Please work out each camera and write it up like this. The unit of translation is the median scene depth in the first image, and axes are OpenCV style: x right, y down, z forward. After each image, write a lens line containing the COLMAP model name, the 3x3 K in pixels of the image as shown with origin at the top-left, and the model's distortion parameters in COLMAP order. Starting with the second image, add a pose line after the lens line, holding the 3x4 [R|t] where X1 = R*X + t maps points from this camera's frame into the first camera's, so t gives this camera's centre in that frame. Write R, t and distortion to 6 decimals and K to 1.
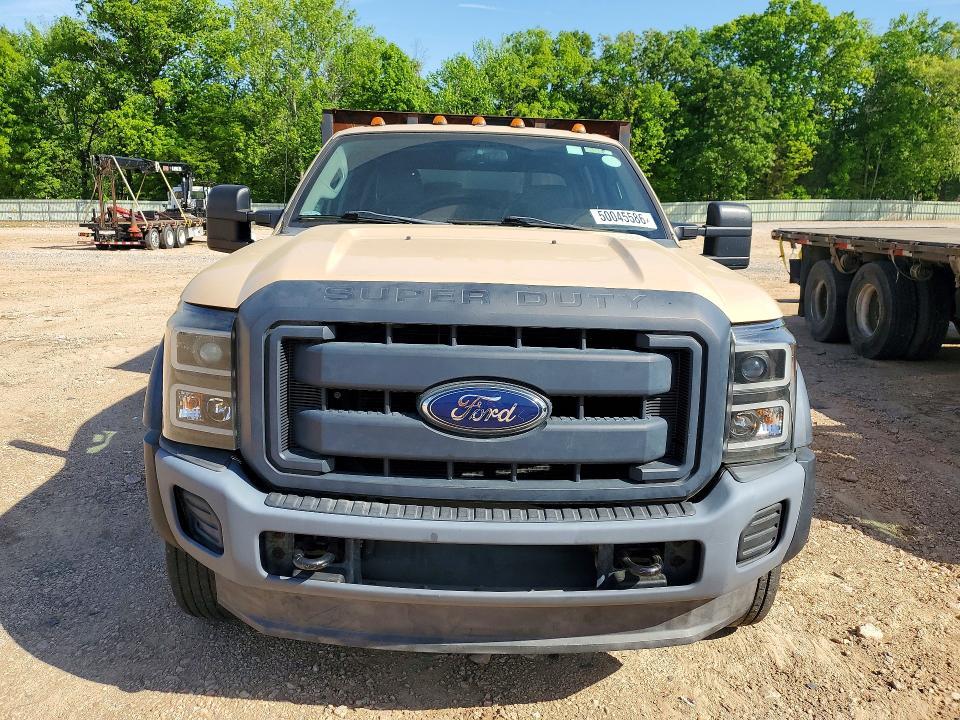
lens RADIAL K [[716.7, 0, 480.0], [0, 716.7, 360.0], [0, 0, 1]] dist [0.019823, -0.002619]
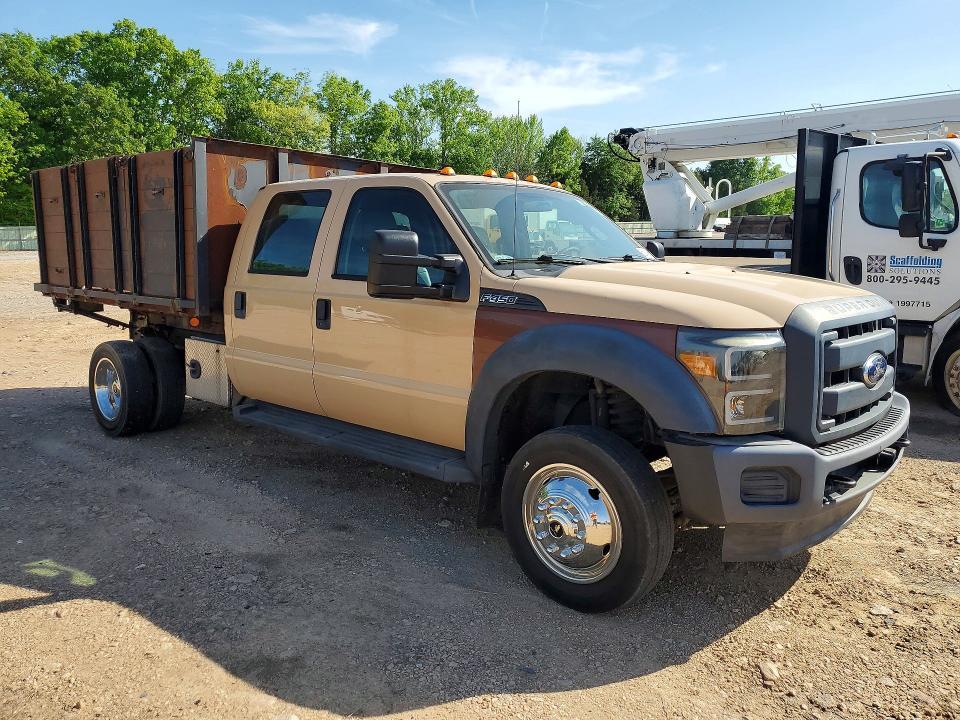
lens RADIAL K [[716.7, 0, 480.0], [0, 716.7, 360.0], [0, 0, 1]] dist [0.019823, -0.002619]
pose [[0.696938, -0.128700, 0.705488, -0.852342], [0.152213, 0.987897, 0.029850, -0.066863], [-0.700791, 0.086581, 0.708093, 0.203831]]
